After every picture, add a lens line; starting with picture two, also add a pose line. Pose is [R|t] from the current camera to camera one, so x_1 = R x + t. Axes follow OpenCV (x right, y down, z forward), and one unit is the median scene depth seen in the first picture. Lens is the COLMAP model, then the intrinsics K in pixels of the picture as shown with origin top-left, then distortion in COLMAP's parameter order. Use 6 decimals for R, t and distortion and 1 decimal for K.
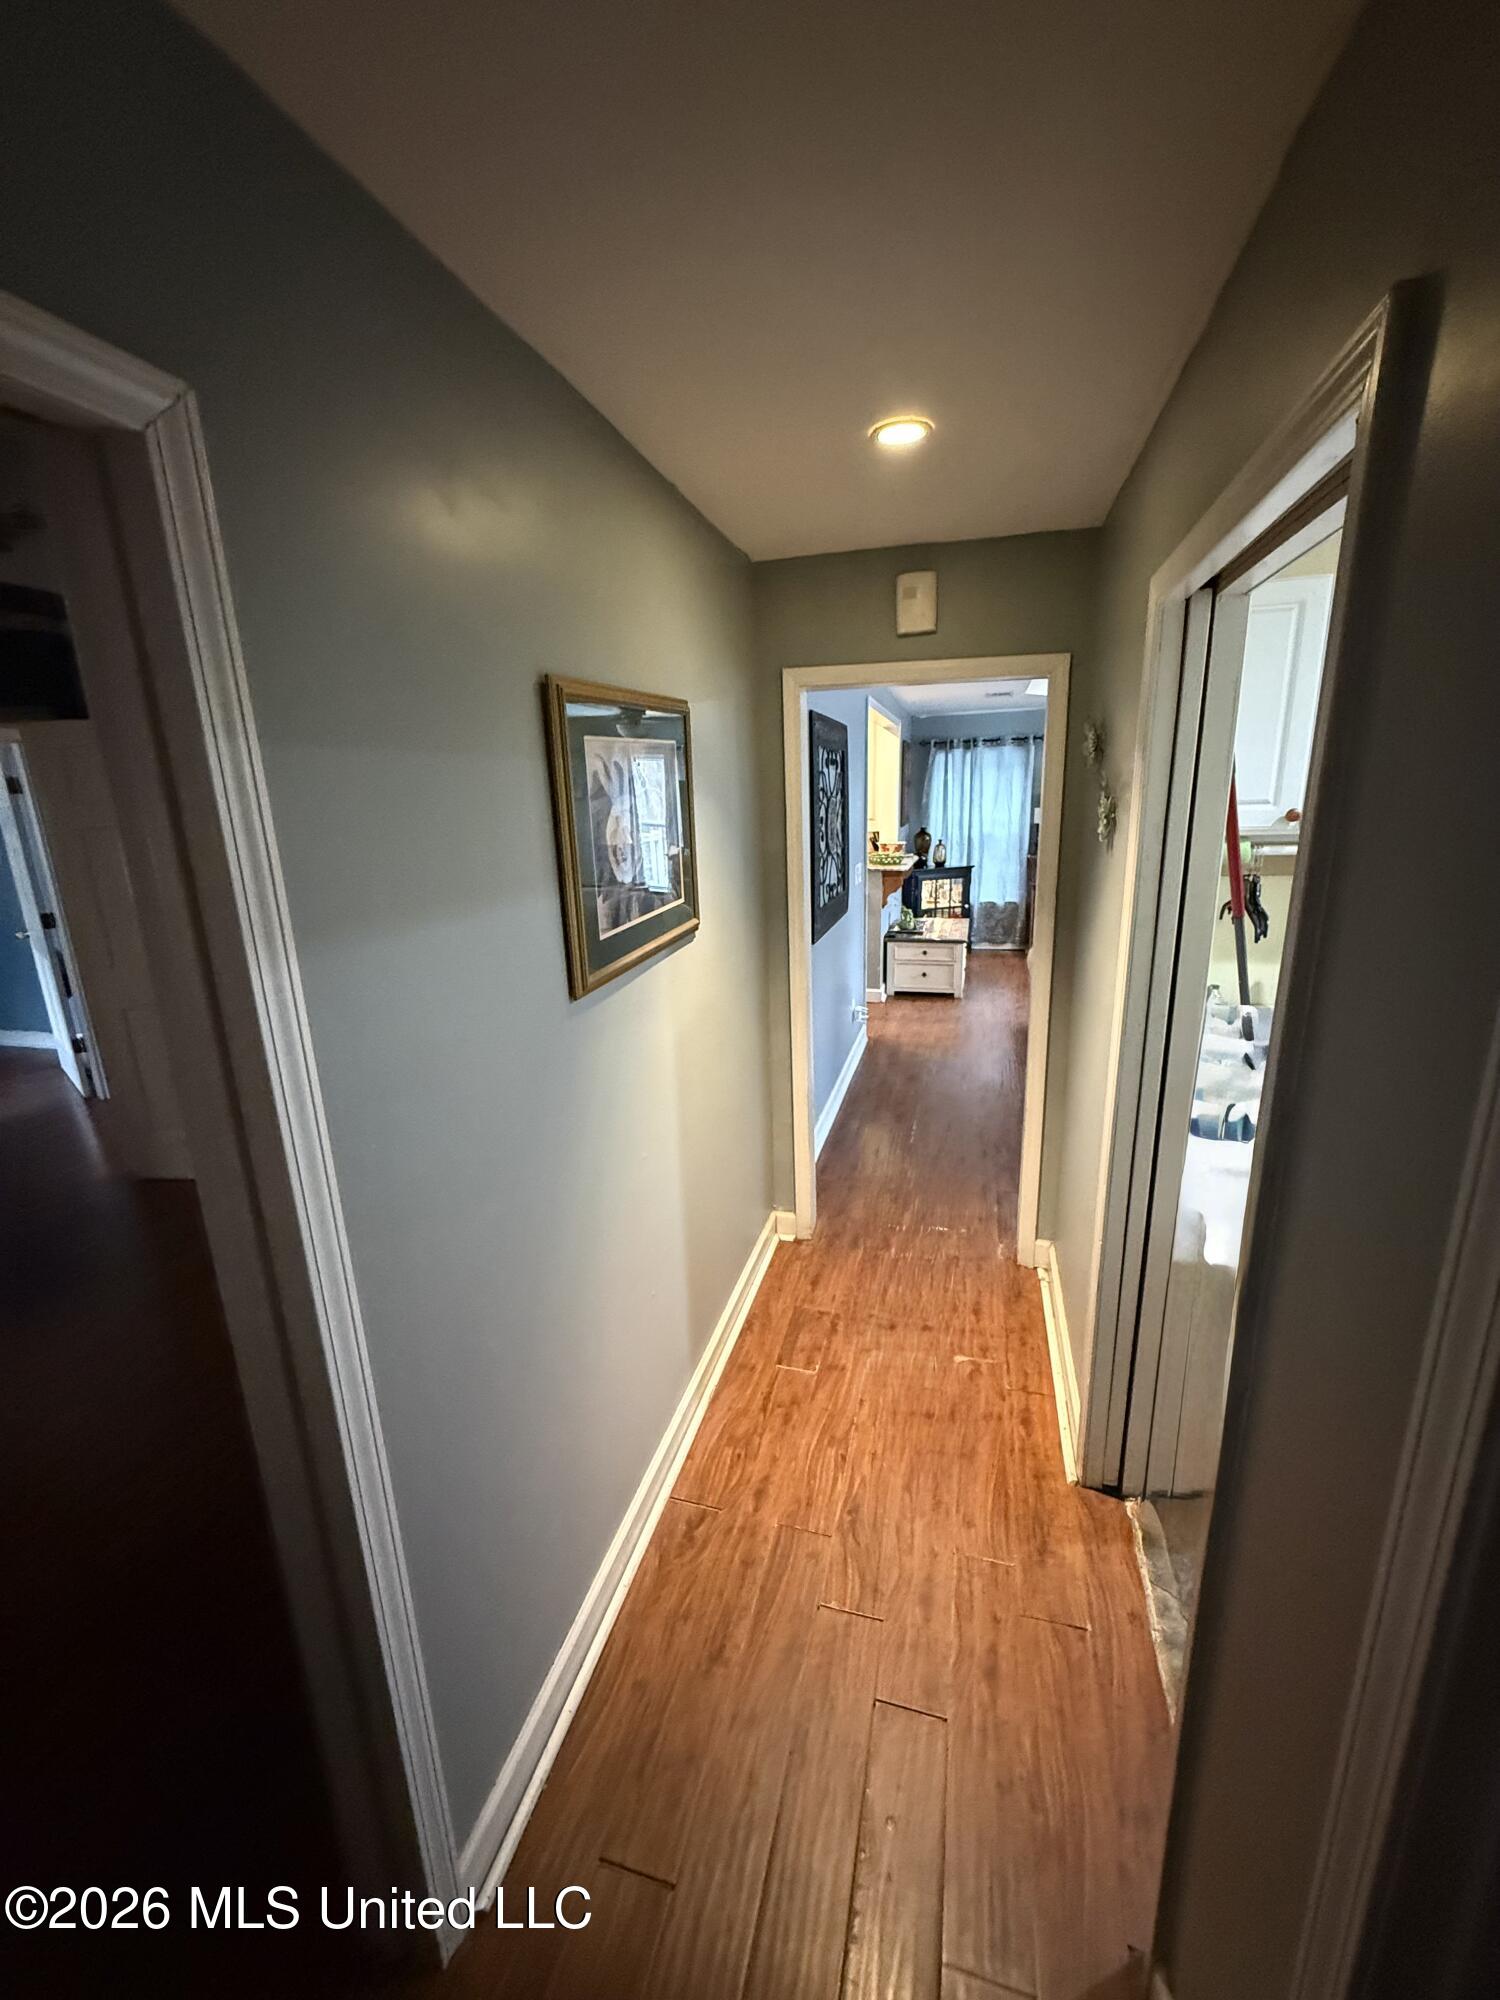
lens RADIAL K [[794.8, 0, 750.0], [0, 794.8, 1000.0], [0, 0, 1]] dist [0.001518, 0.000266]
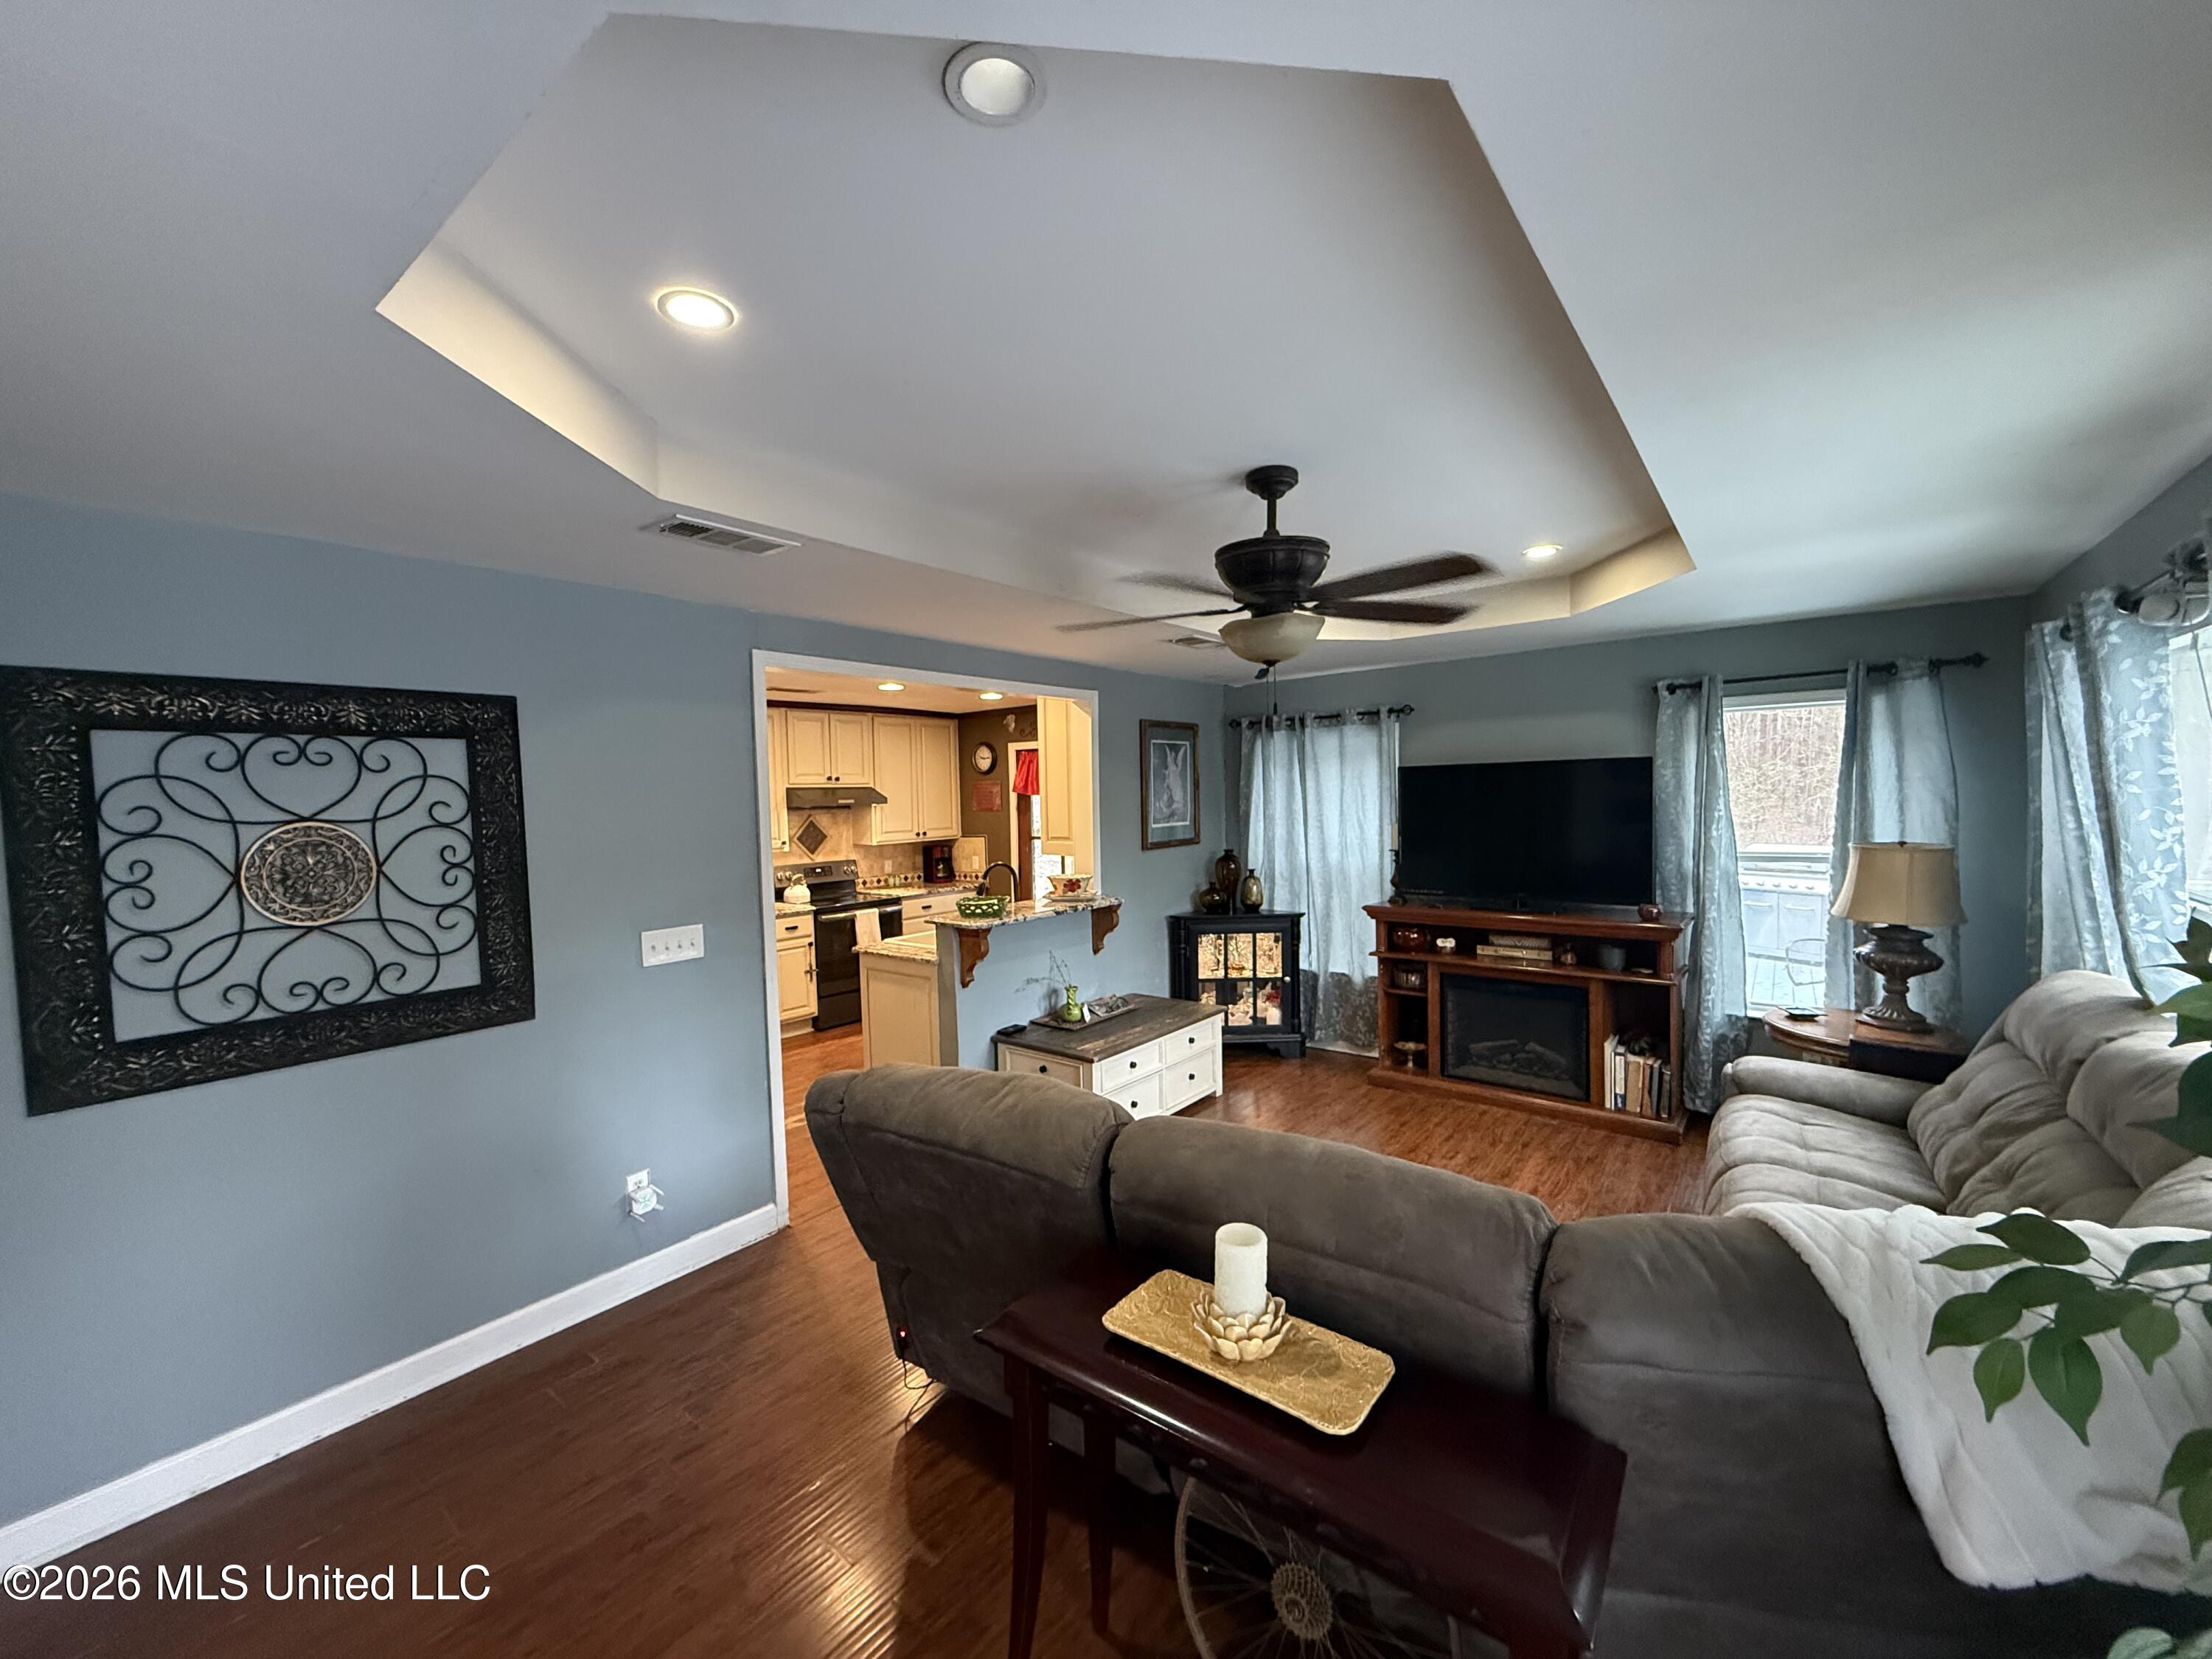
lens RADIAL K [[879.0, 0, 1098.1], [0, 879.0, 834.9], [0, 0, 1]] dist [0.001518, 0.000266]
pose [[0.918412, 0.029165, -0.394548, 0.405638], [-0.107569, 0.978117, -0.178091, -0.091310], [0.380720, 0.206002, 0.901452, 0.320691]]
